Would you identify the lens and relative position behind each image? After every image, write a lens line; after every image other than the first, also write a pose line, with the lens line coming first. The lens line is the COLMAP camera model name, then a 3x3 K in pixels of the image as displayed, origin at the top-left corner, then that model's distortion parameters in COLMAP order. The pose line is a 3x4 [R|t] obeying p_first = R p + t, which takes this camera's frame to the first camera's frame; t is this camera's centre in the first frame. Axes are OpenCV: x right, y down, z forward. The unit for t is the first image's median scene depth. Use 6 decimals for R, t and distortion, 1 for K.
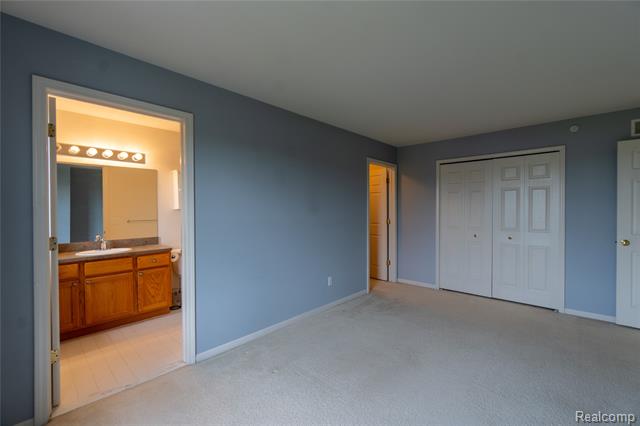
lens RADIAL K [[277.1, 0, 321.9], [0, 277.1, 213.8], [0, 0, 1]] dist [-0.005092, 0.000797]
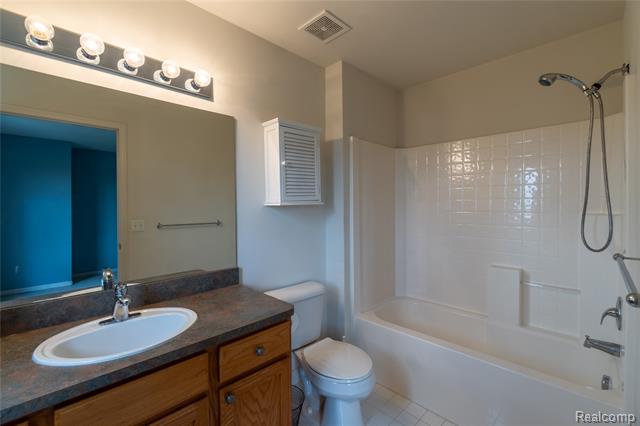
lens RADIAL K [[277.1, 0, 319.0], [0, 277.1, 214.3], [0, 0, 1]] dist [-0.005092, 0.000797]
pose [[0.999225, 0.004822, -0.039056, -0.449155], [-0.004737, 0.999986, 0.002264, -0.003220], [0.039066, -0.002078, 0.999234, 0.564694]]
